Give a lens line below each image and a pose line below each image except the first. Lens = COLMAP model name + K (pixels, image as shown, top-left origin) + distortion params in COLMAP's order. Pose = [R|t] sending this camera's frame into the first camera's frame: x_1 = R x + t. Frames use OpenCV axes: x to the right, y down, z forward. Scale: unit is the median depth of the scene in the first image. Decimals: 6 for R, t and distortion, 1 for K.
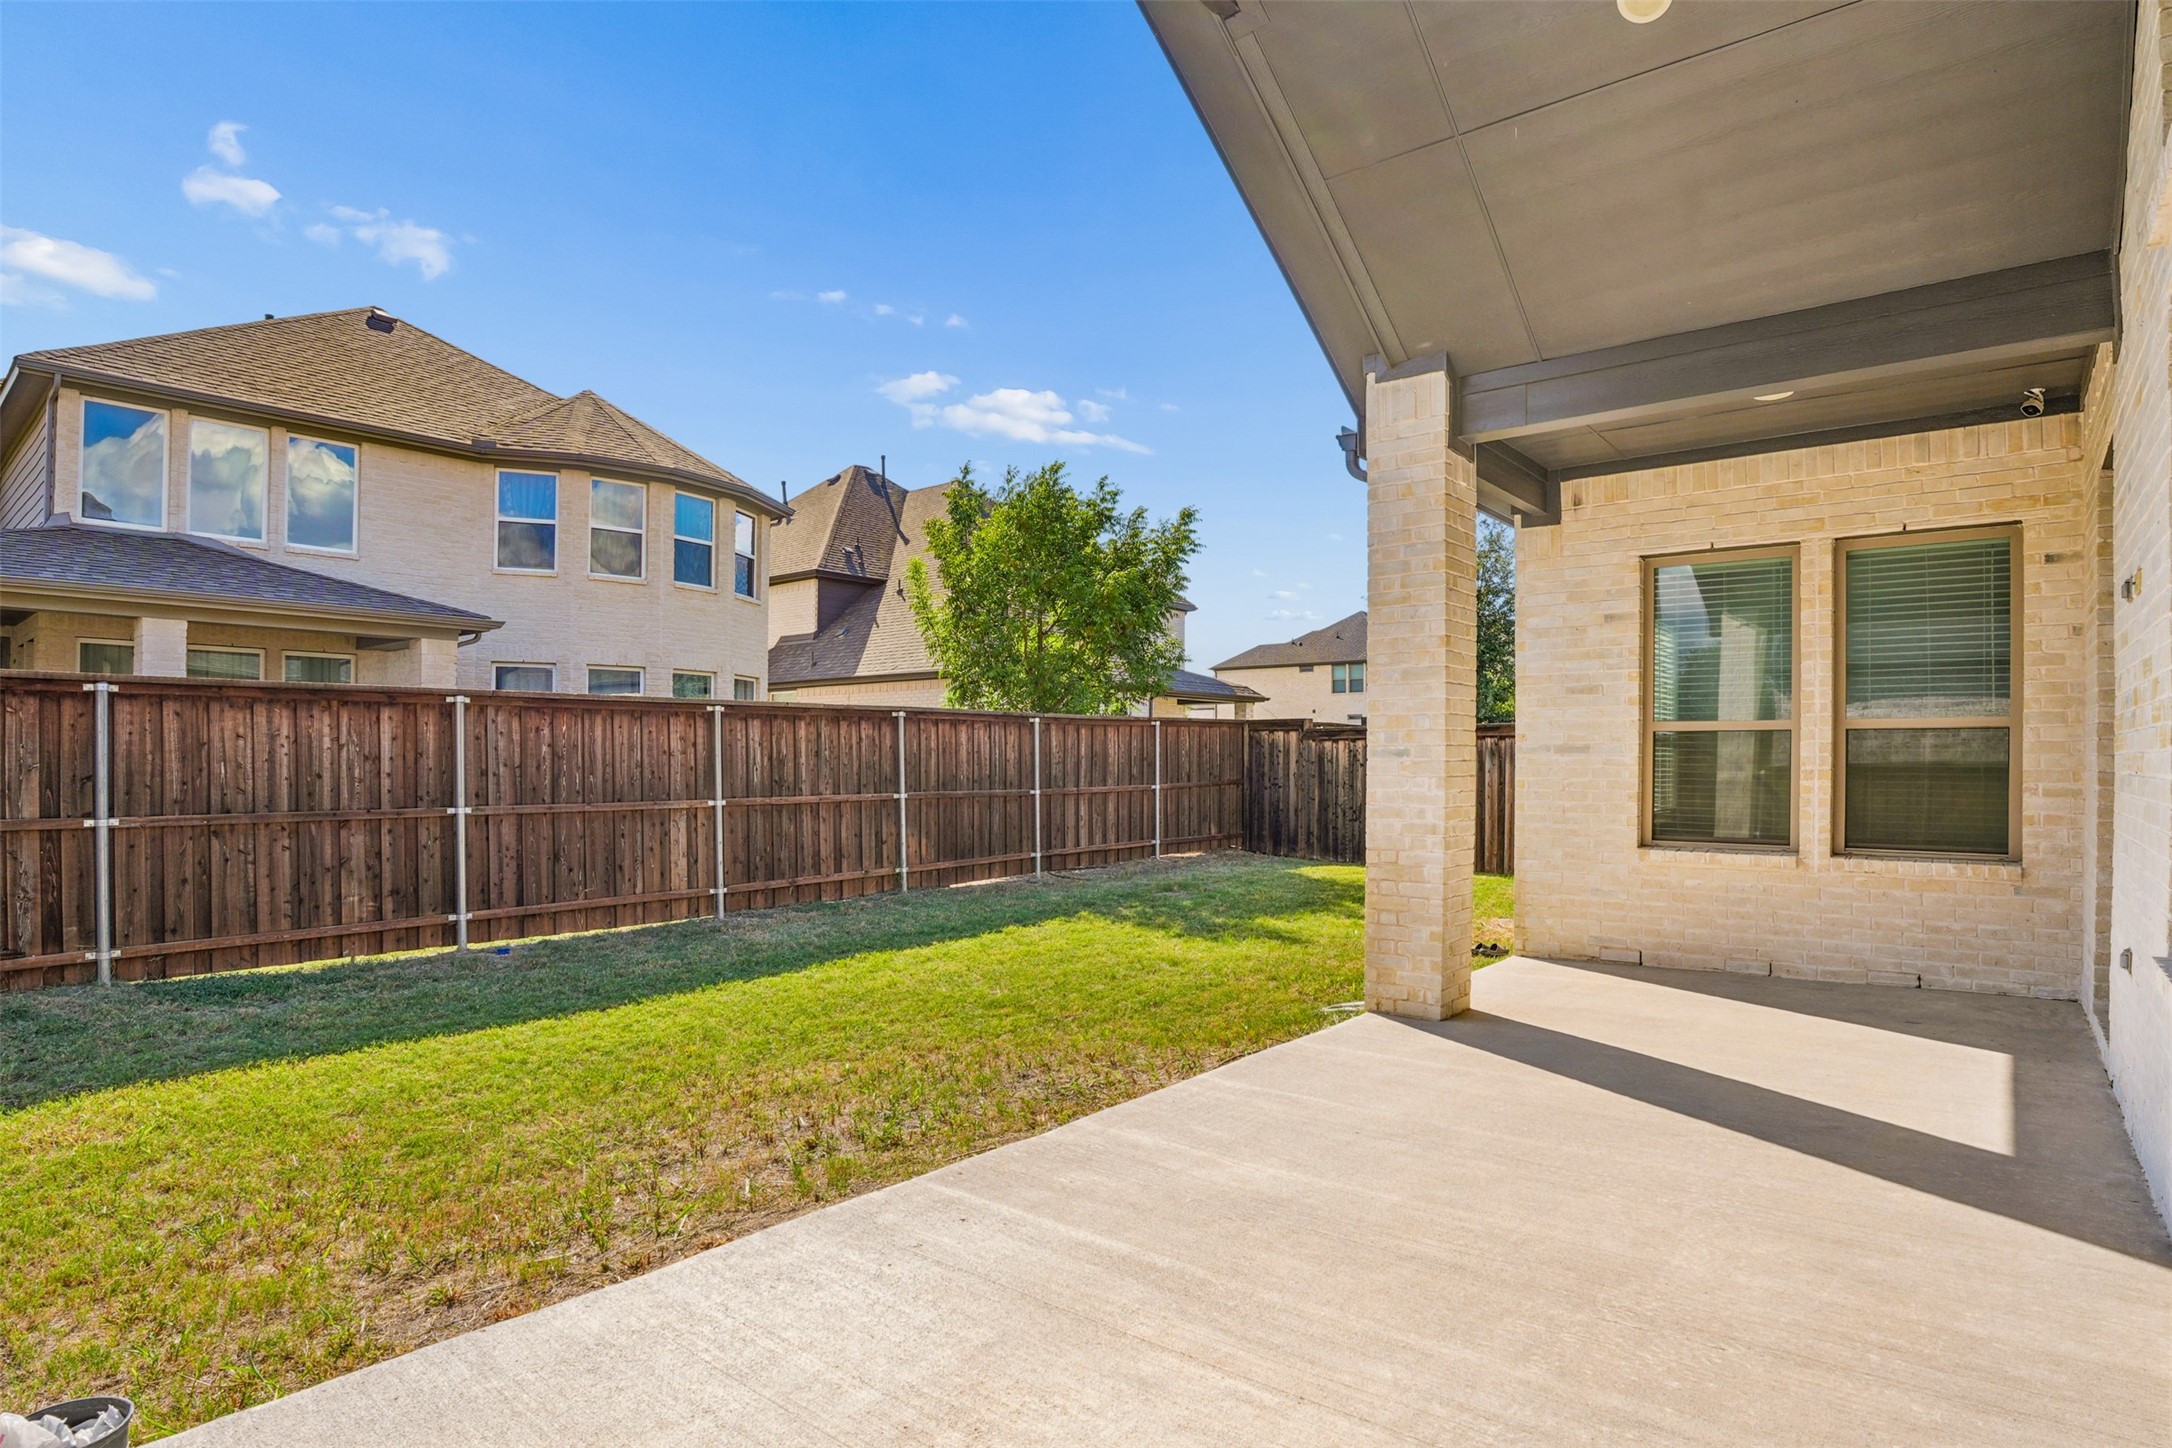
lens RADIAL K [[1119.9, 0, 1160.9], [0, 1119.9, 762.6], [0, 0, 1]] dist [-0.022365, 0.001848]
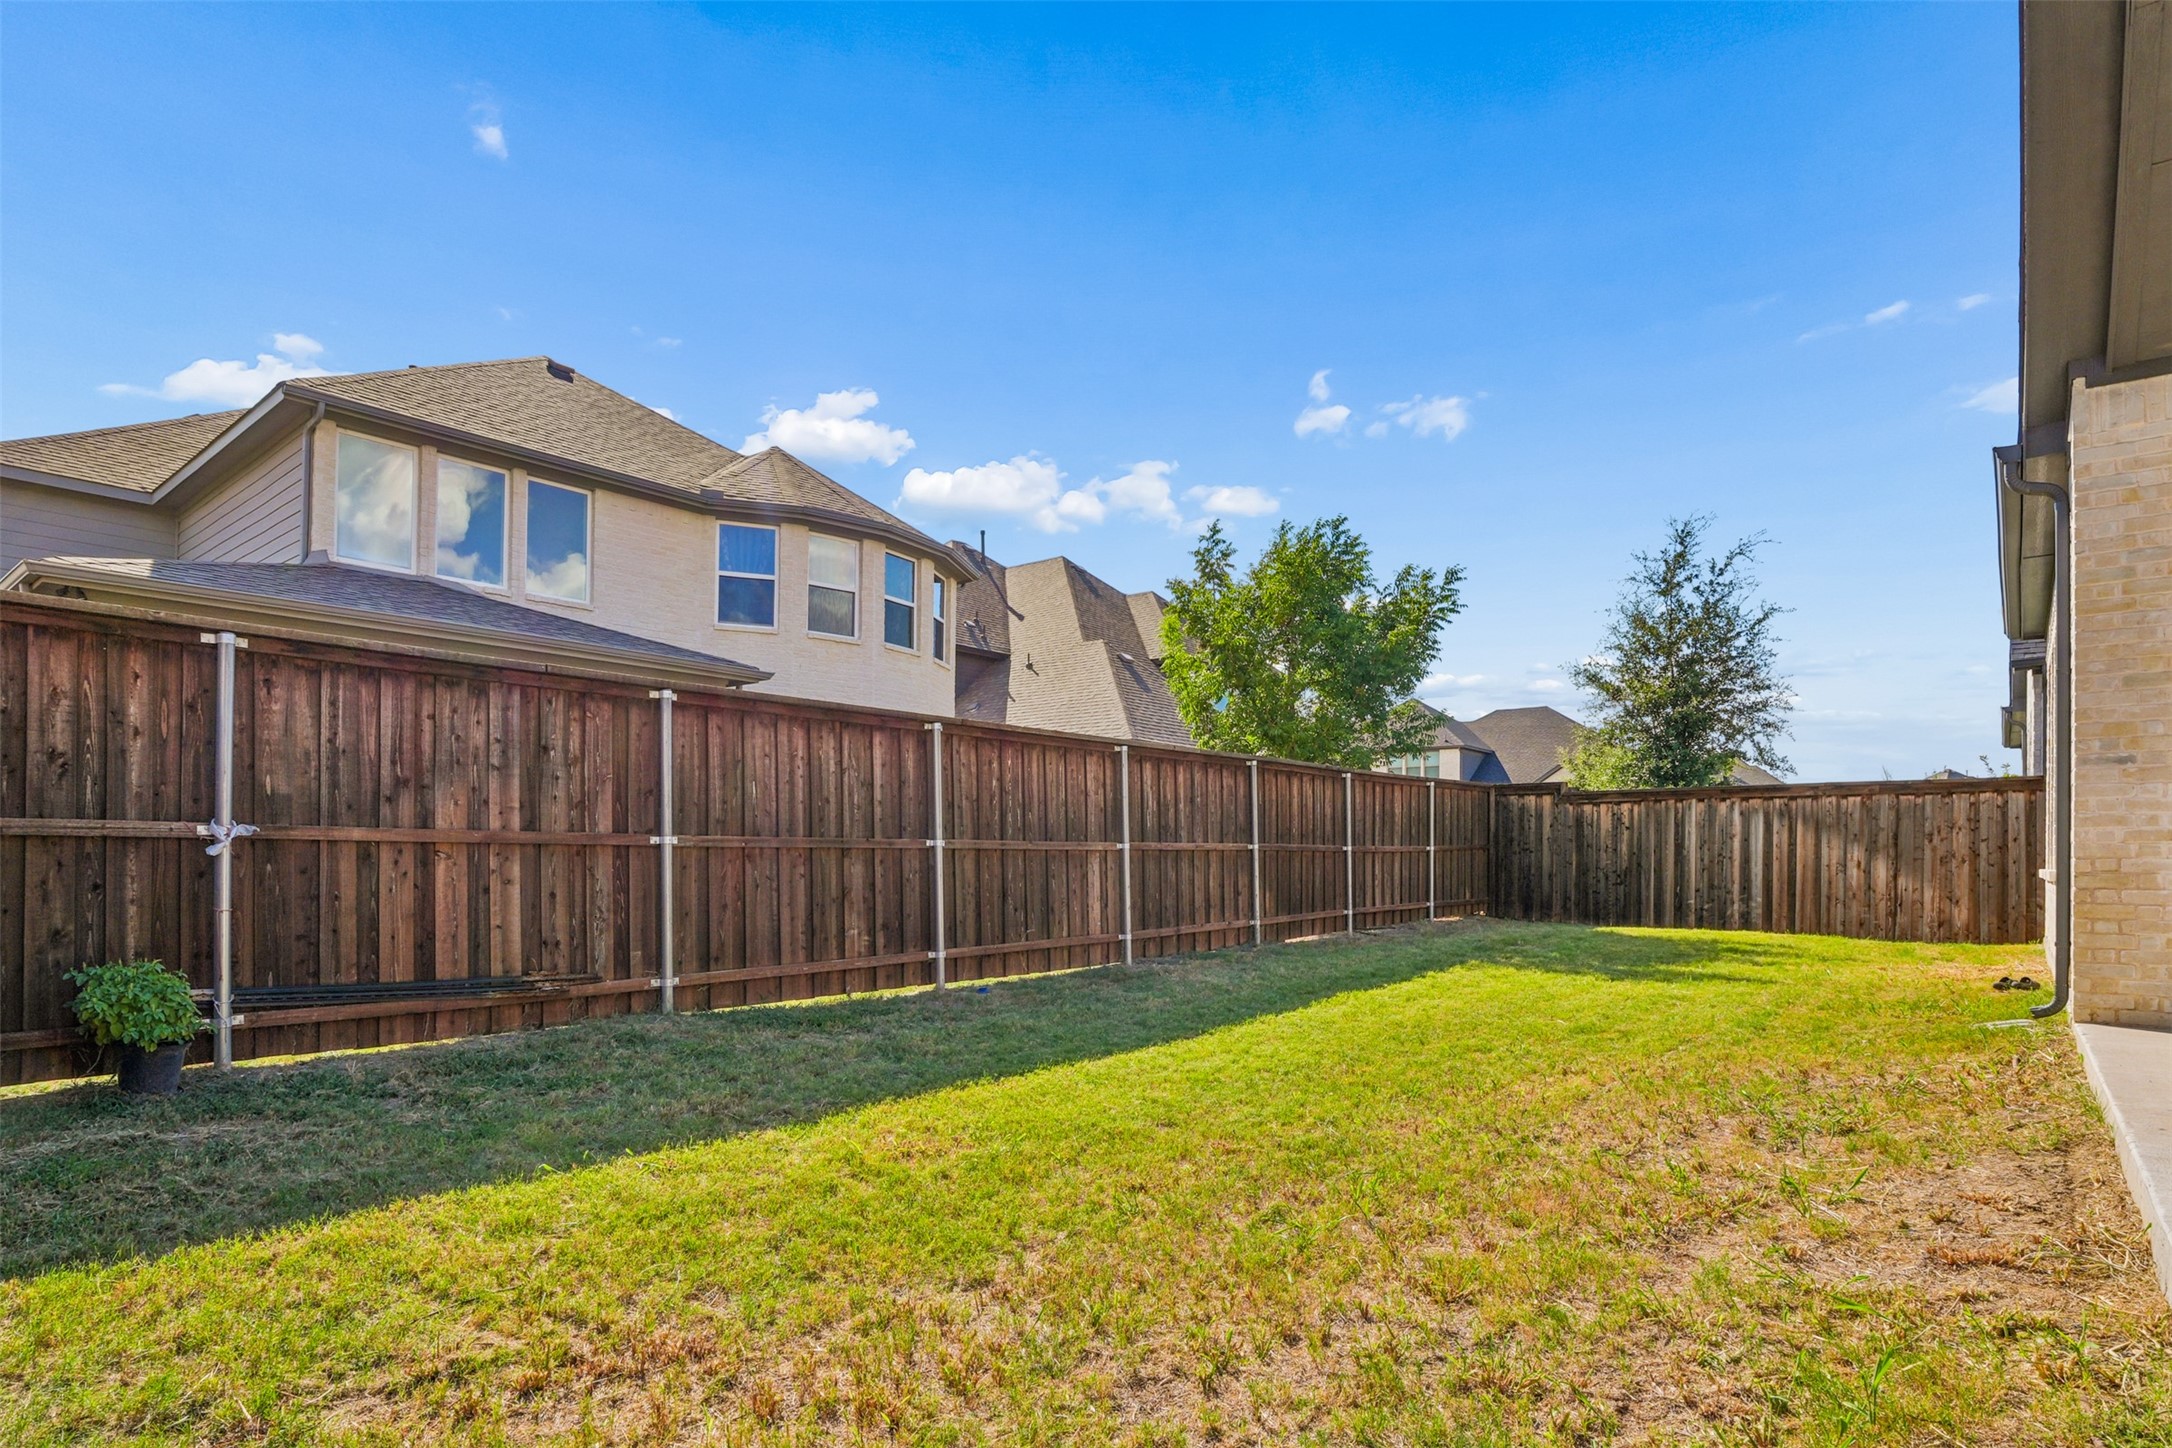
lens RADIAL K [[1119.9, 0, 1205.4], [0, 1119.9, 870.9], [0, 0, 1]] dist [-0.022365, 0.001848]
pose [[0.999468, 0.002338, 0.032539, -0.403287], [-0.002756, 0.999914, 0.012796, 0.050604], [-0.032506, -0.012879, 0.999389, 0.030051]]
